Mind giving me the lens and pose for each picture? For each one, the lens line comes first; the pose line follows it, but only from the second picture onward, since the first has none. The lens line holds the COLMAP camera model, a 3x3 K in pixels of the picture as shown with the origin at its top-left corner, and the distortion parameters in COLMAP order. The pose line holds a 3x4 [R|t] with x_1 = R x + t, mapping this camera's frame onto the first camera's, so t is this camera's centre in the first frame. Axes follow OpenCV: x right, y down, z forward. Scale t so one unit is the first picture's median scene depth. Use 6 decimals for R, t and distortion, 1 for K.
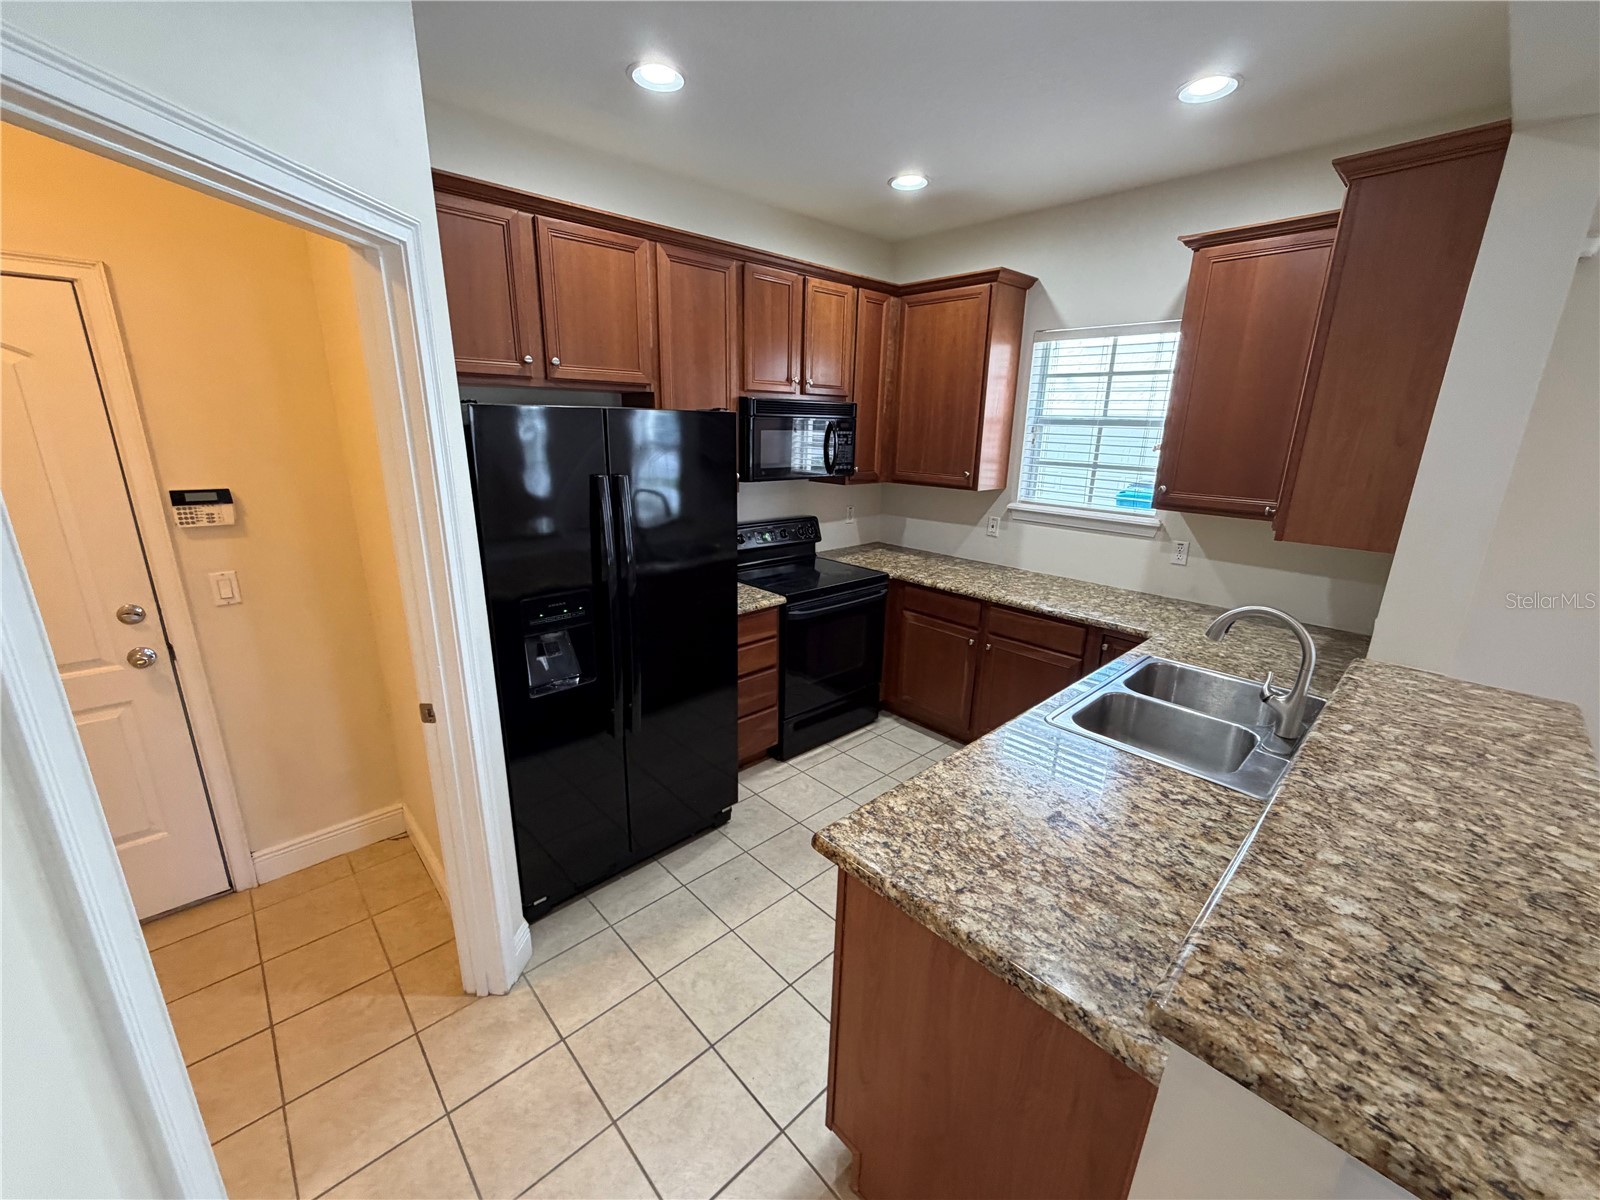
lens RADIAL K [[639.5, 0, 800.0], [0, 639.5, 600.0], [0, 0, 1]] dist [0.000738, 0.000359]
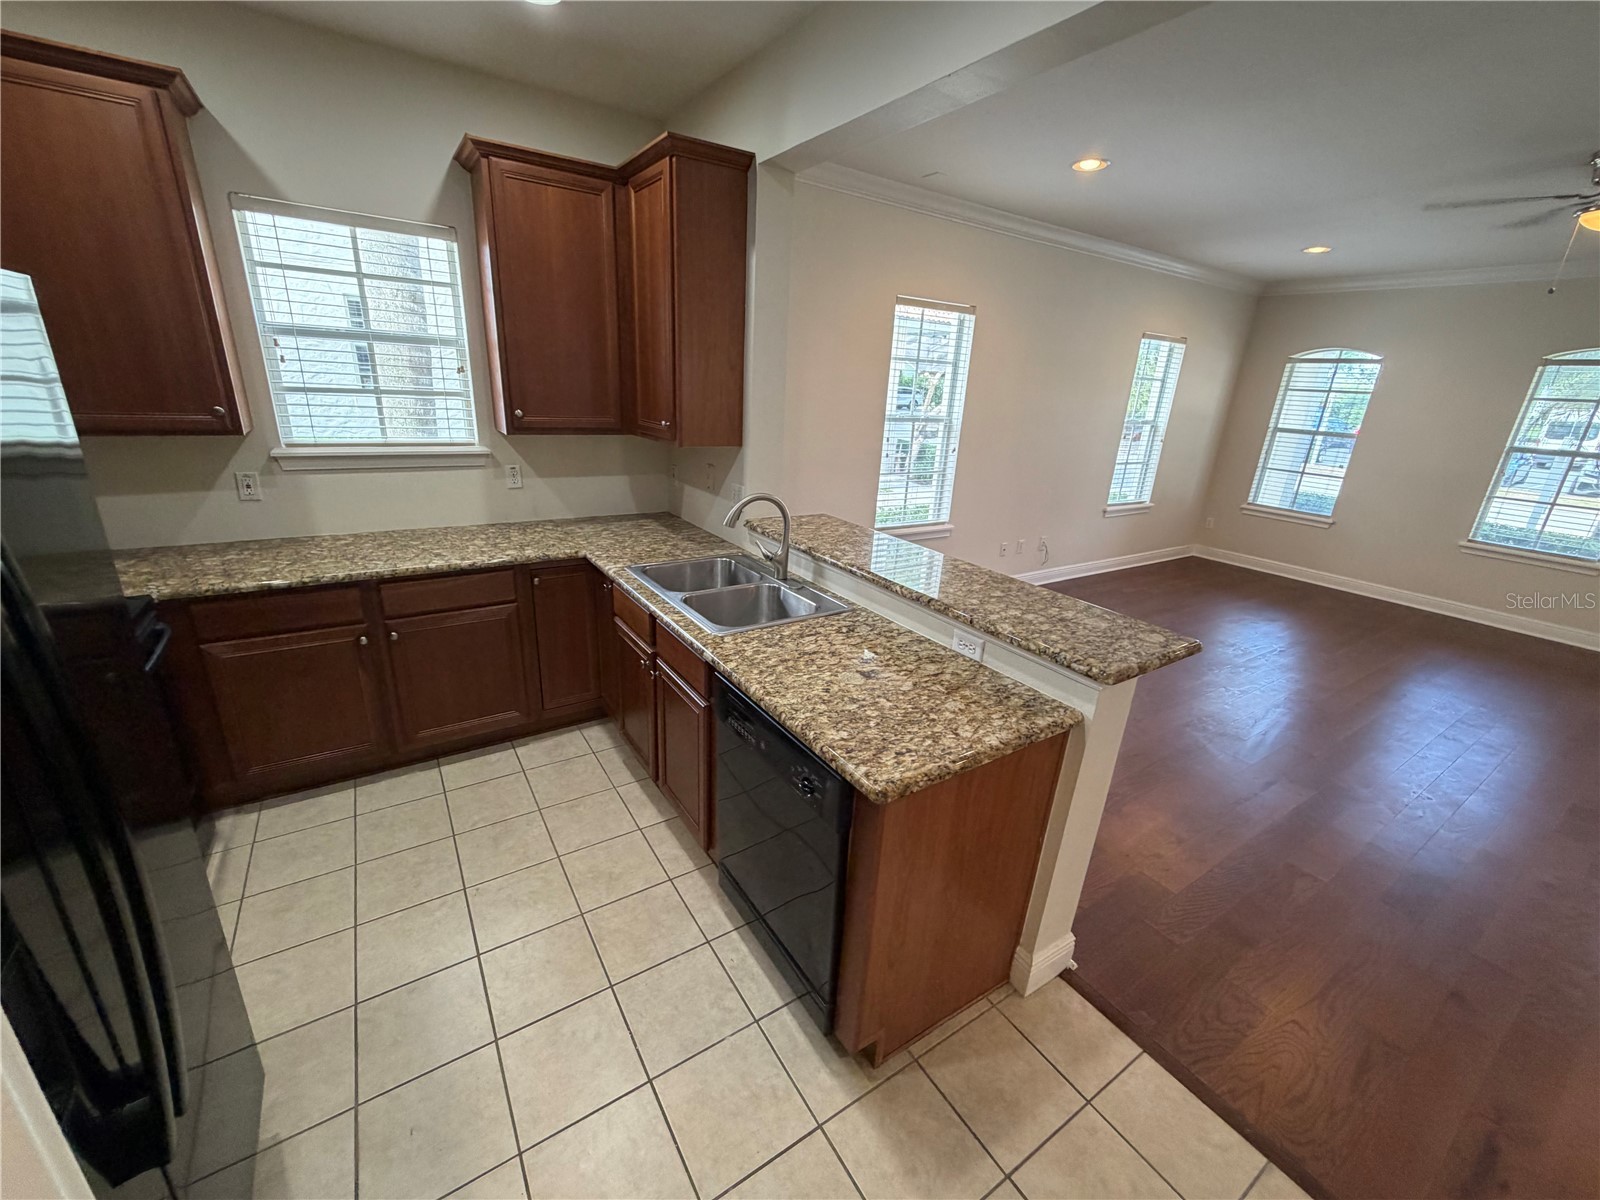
lens RADIAL K [[639.5, 0, 800.0], [0, 639.5, 600.0], [0, 0, 1]] dist [0.000738, 0.000359]
pose [[0.172277, -0.332634, 0.927187, -0.888994], [0.220659, 0.930371, 0.292777, -0.234781], [-0.960016, 0.154154, 0.233680, 0.948155]]
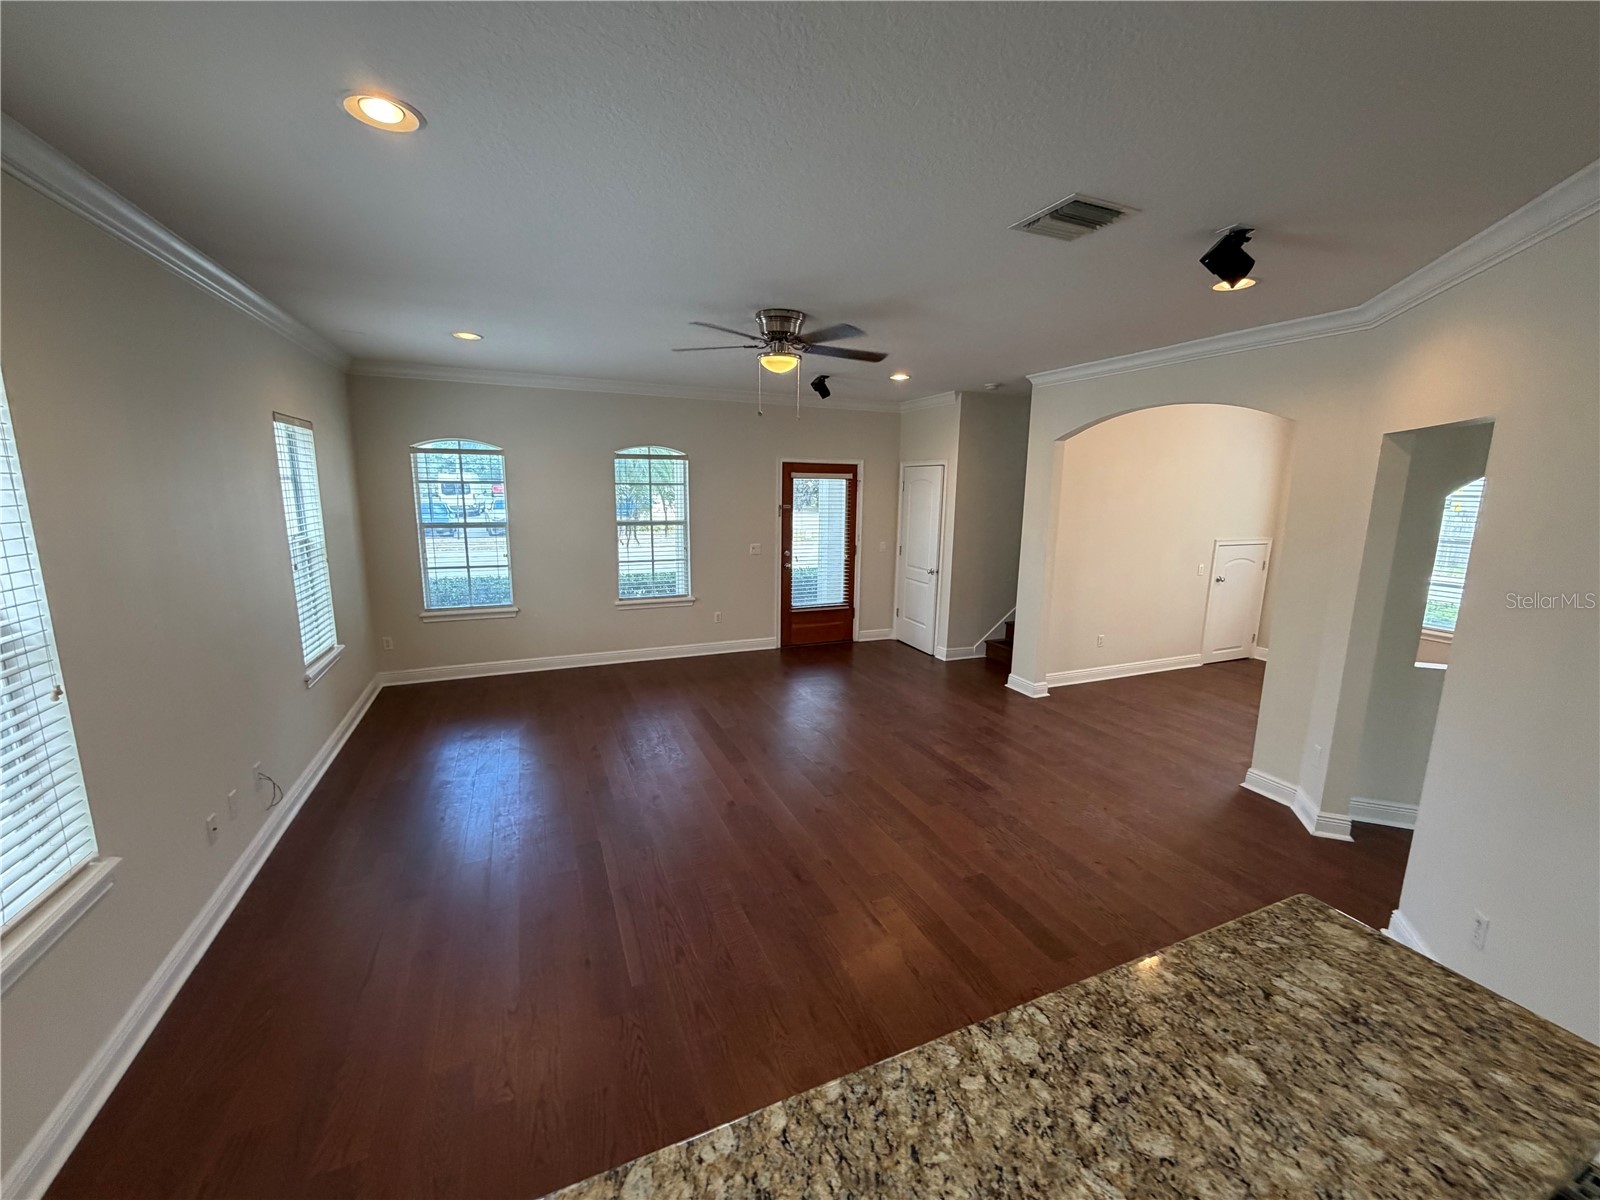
lens RADIAL K [[639.5, 0, 800.0], [0, 639.5, 600.0], [0, 0, 1]] dist [0.000738, 0.000359]
pose [[-0.940824, -0.092979, 0.325892, 1.139819], [0.060379, 0.900254, 0.431158, -0.490622], [-0.333474, 0.425321, -0.841366, 1.424247]]
